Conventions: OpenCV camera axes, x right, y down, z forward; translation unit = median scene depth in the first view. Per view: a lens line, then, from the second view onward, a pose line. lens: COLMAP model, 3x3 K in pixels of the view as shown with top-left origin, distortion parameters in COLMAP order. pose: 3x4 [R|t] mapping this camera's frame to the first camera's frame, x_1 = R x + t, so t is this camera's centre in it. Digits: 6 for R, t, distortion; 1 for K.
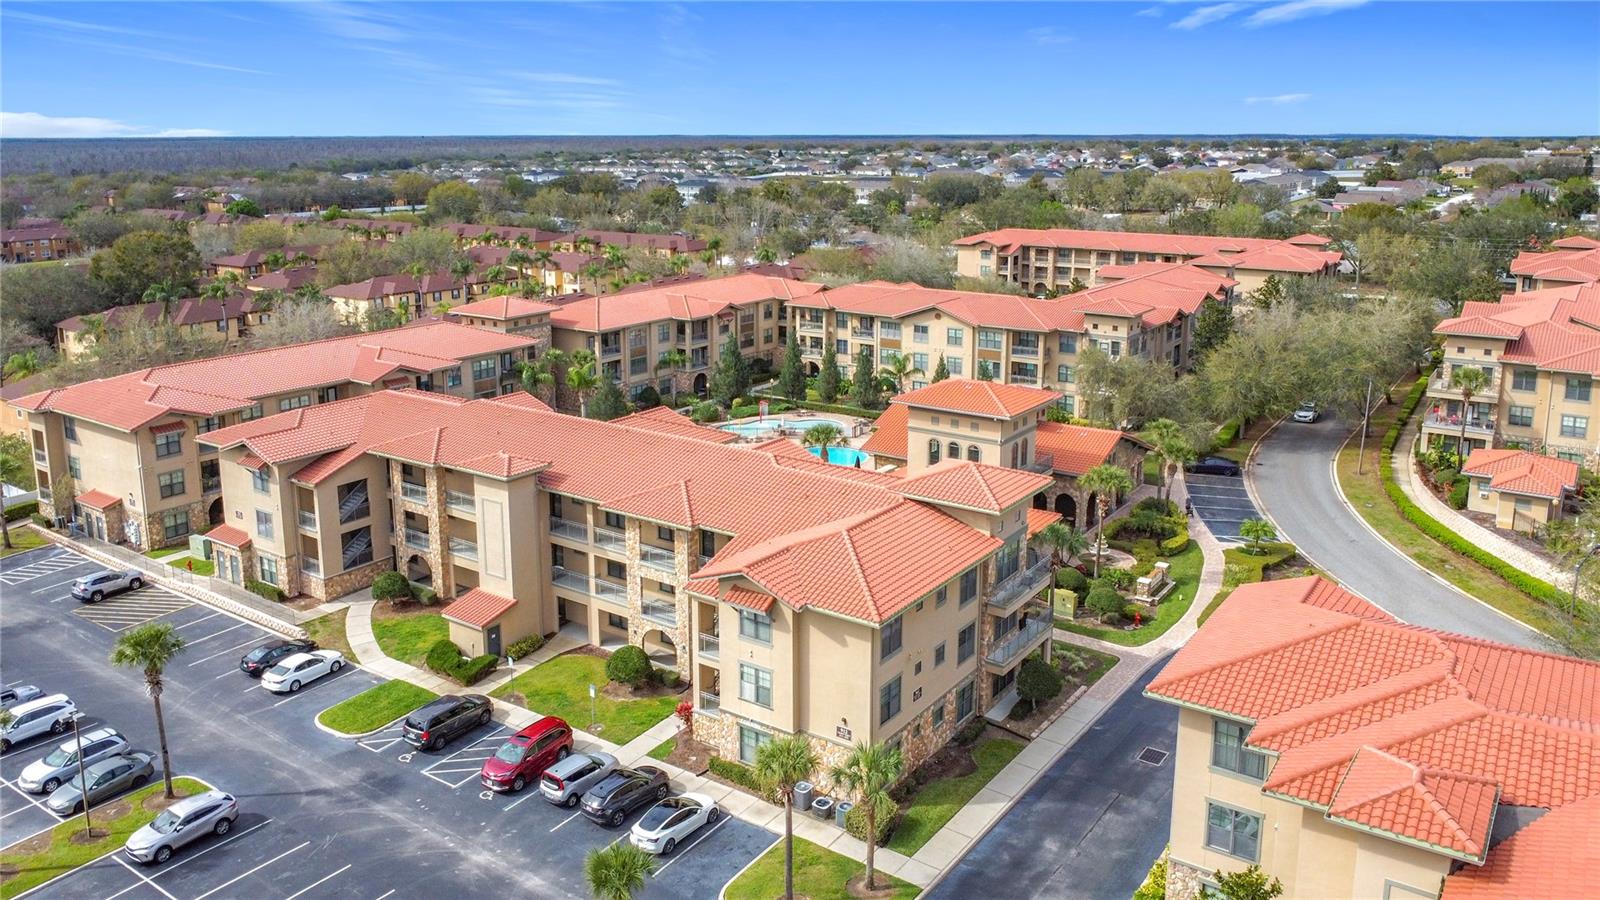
lens RADIAL K [[1238.4, 0, 748.8], [0, 1238.4, 447.0], [0, 0, 1]] dist [-0.007622, -0.031925]
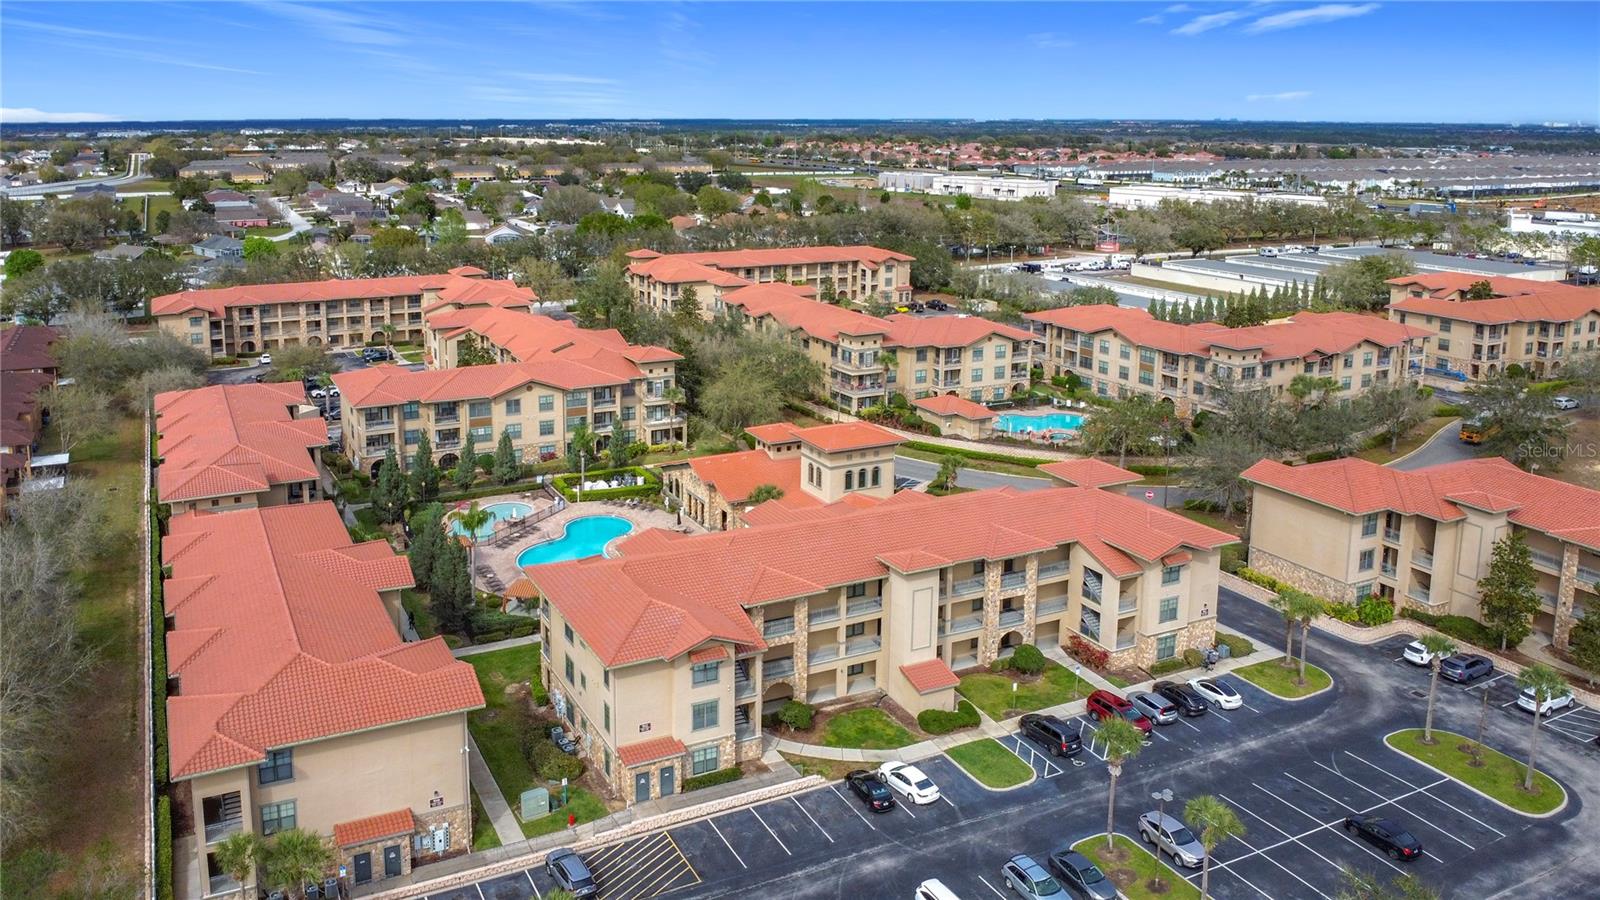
lens RADIAL K [[1238.4, 0, 748.8], [0, 1238.4, 447.0], [0, 0, 1]] dist [-0.007622, -0.031925]
pose [[0.455048, -0.235855, 0.858664, -1.075979], [0.219441, 0.964248, 0.148564, -0.260403], [-0.863005, 0.120823, 0.490535, 0.414309]]
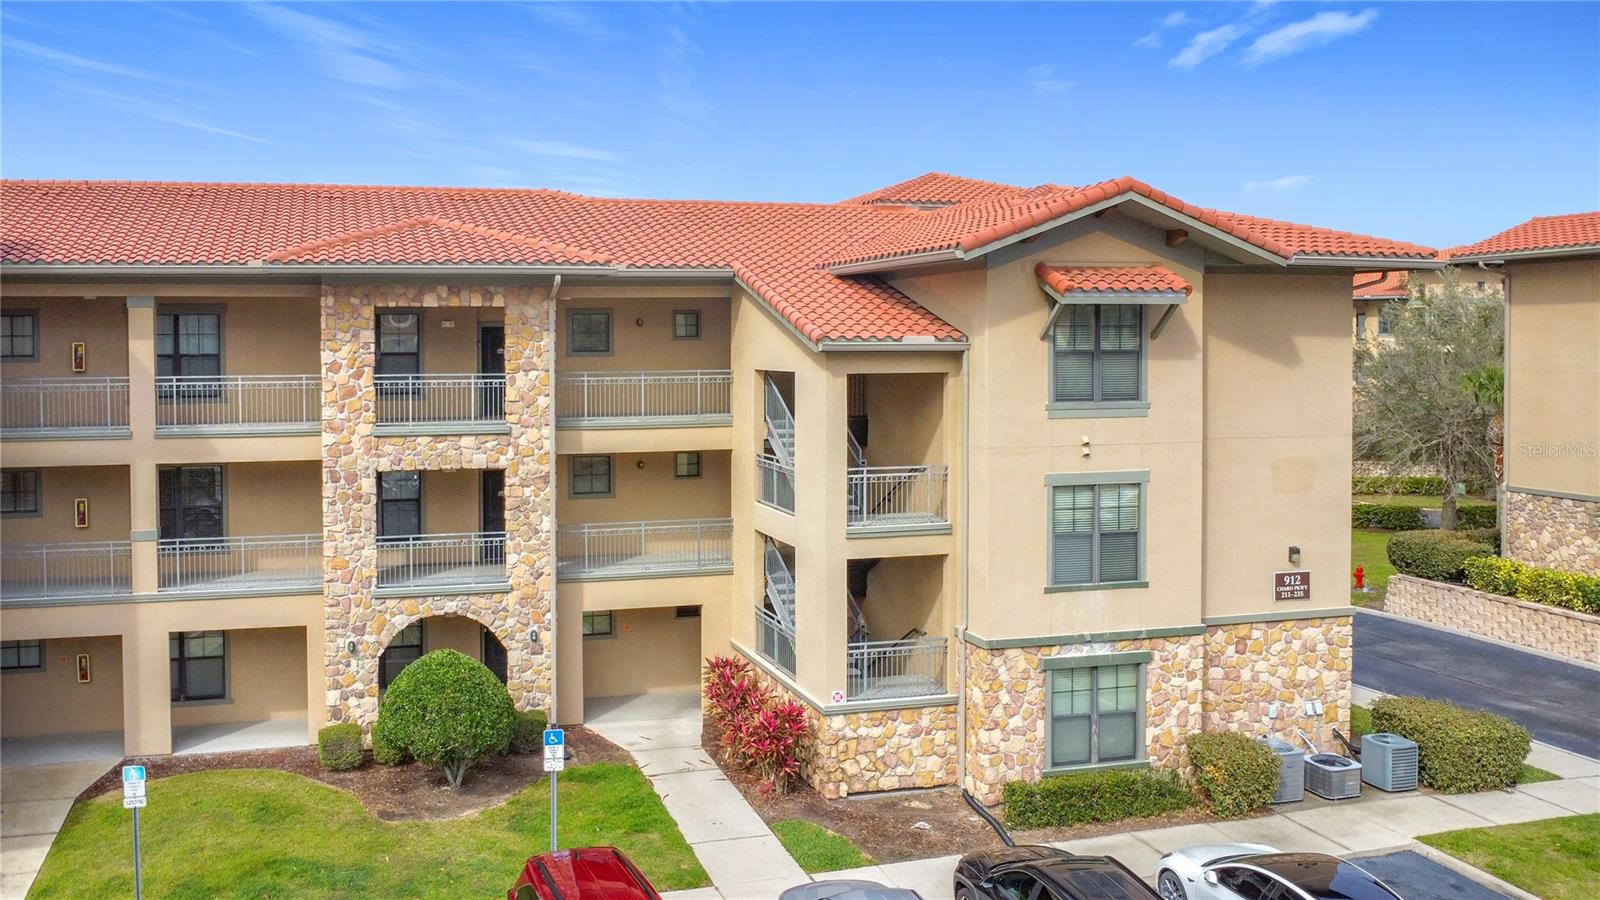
lens RADIAL K [[1279.5, 0, 646.1], [0, 1279.5, 443.5], [0, 0, 1]] dist [-0.009040, -0.017156]
pose [[0.635719, -0.071423, 0.768609, -0.244676], [0.200594, 0.976788, -0.075144, 0.108427], [-0.745401, 0.201949, 0.635290, 0.551291]]
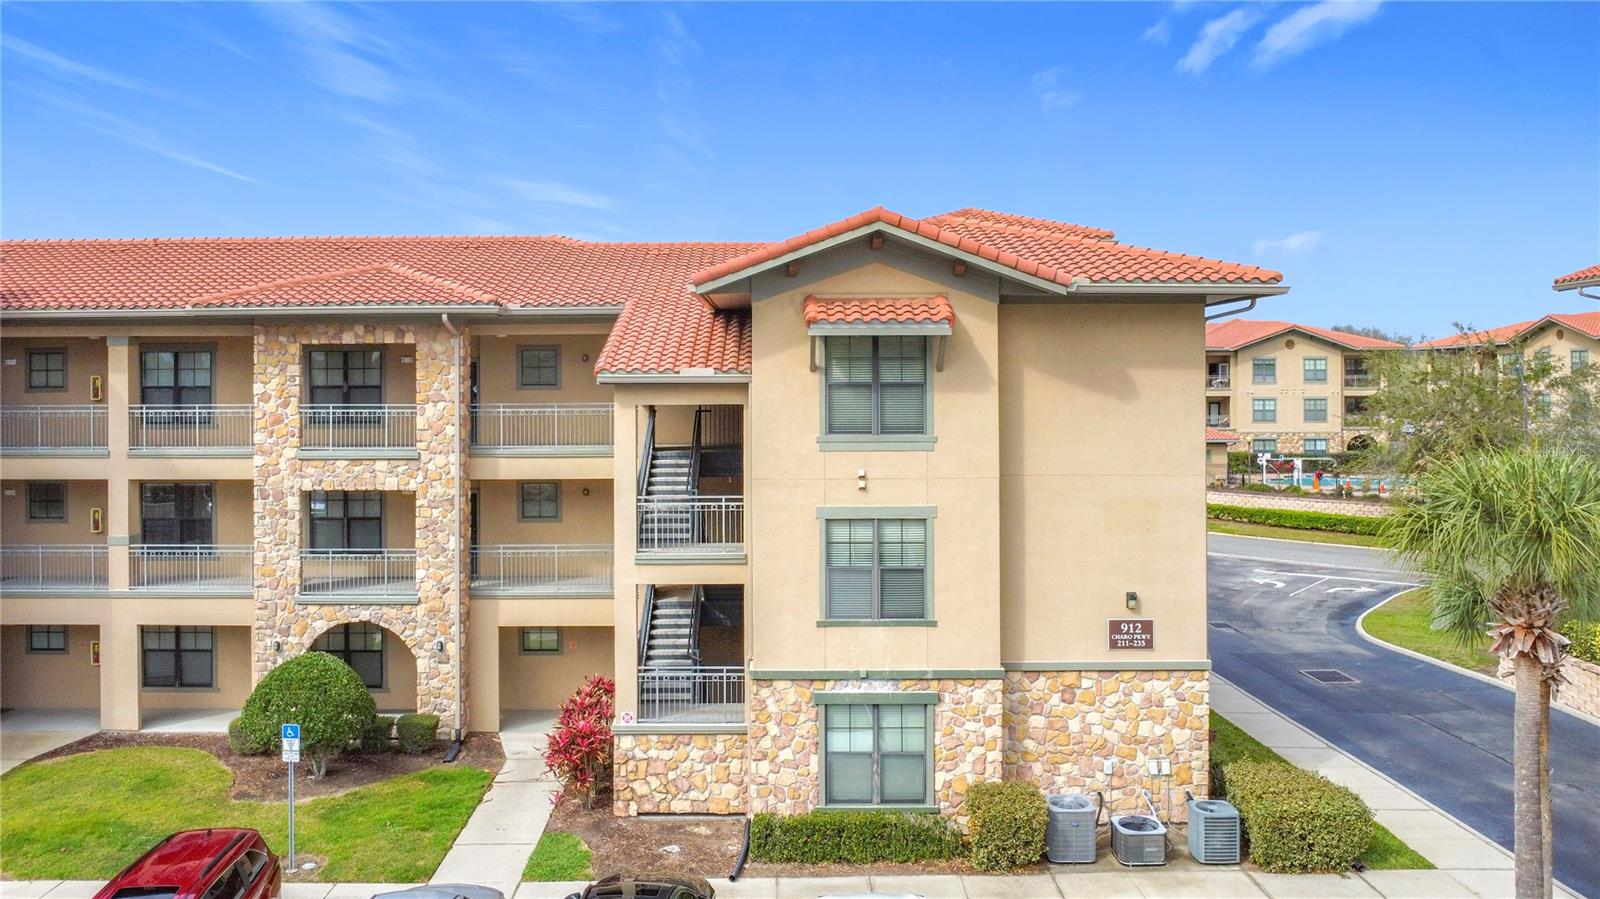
lens RADIAL K [[1238.4, 0, 748.8], [0, 1238.4, 446.5], [0, 0, 1]] dist [-0.007622, -0.031925]
pose [[0.805270, -0.040103, 0.591551, -0.156954], [0.156018, 0.976880, -0.146161, 0.132738], [-0.572013, 0.209991, 0.792909, 0.467675]]
